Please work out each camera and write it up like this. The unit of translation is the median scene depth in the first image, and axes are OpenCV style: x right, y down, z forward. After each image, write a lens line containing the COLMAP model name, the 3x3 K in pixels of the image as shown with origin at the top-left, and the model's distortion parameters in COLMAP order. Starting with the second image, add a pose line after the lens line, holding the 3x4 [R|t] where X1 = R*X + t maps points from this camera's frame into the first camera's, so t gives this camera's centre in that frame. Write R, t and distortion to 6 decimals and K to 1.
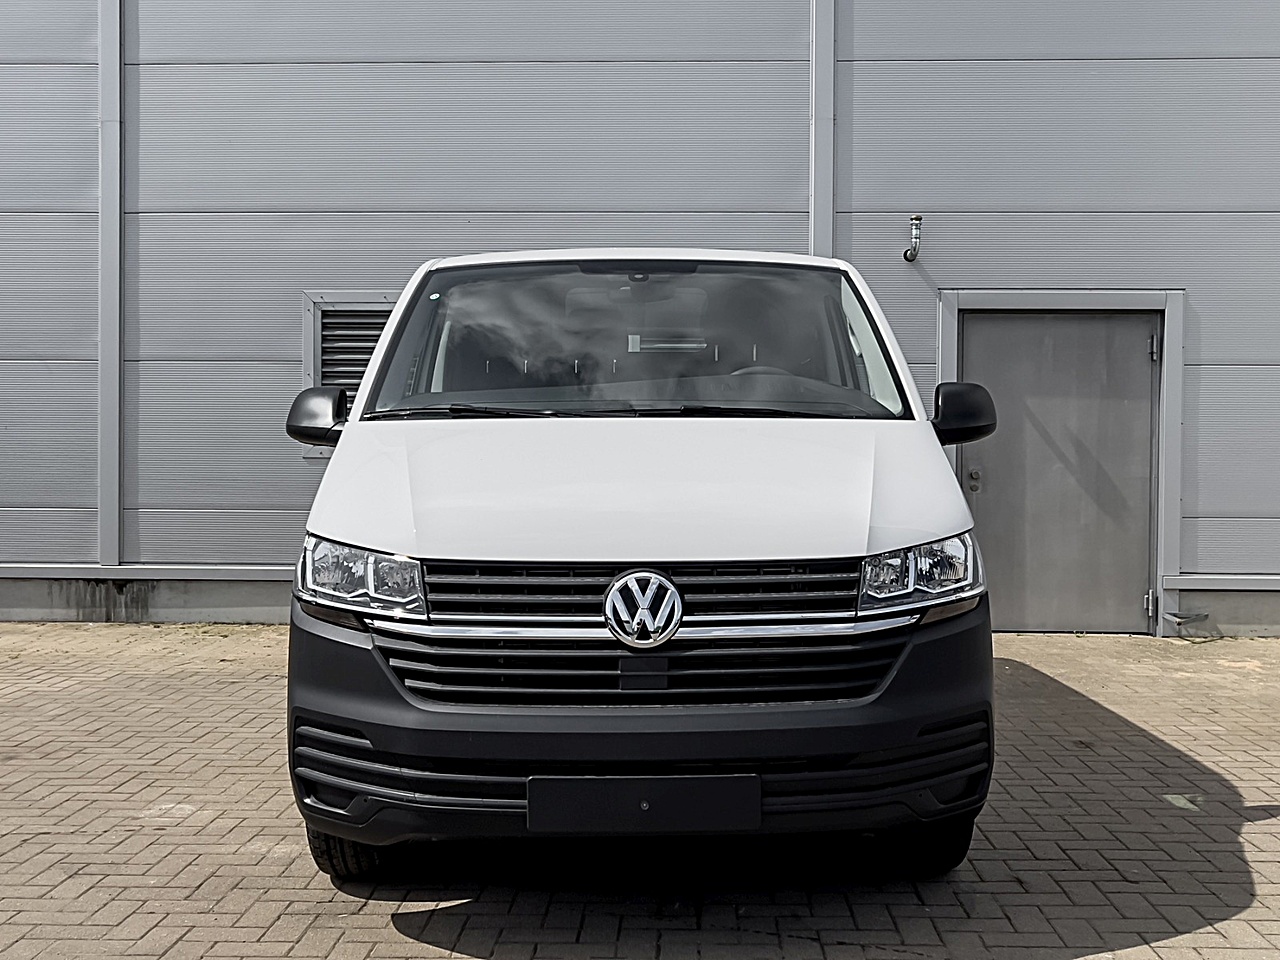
lens RADIAL K [[1298.2, 0, 640.0], [0, 1298.2, 480.0], [0, 0, 1]] dist [-0.001364, -0.007759]
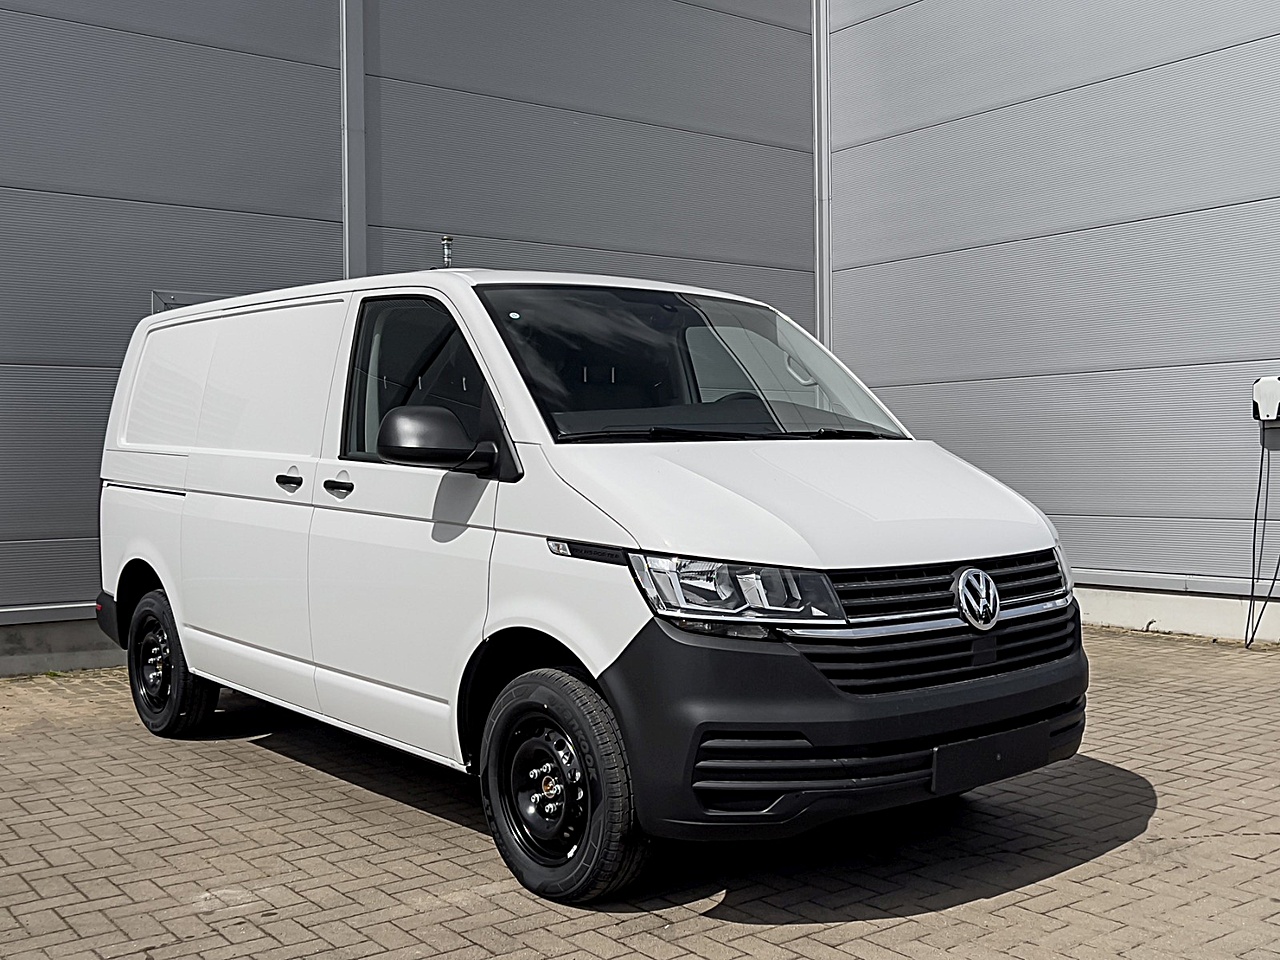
lens RADIAL K [[1324.3, 0, 640.0], [0, 1324.3, 480.0], [0, 0, 1]] dist [-0.004425, -0.008484]
pose [[0.790924, -0.023975, 0.611445, -0.861742], [0.026905, 0.999628, 0.004394, -0.022270], [-0.611323, 0.012975, 0.791275, 0.176861]]
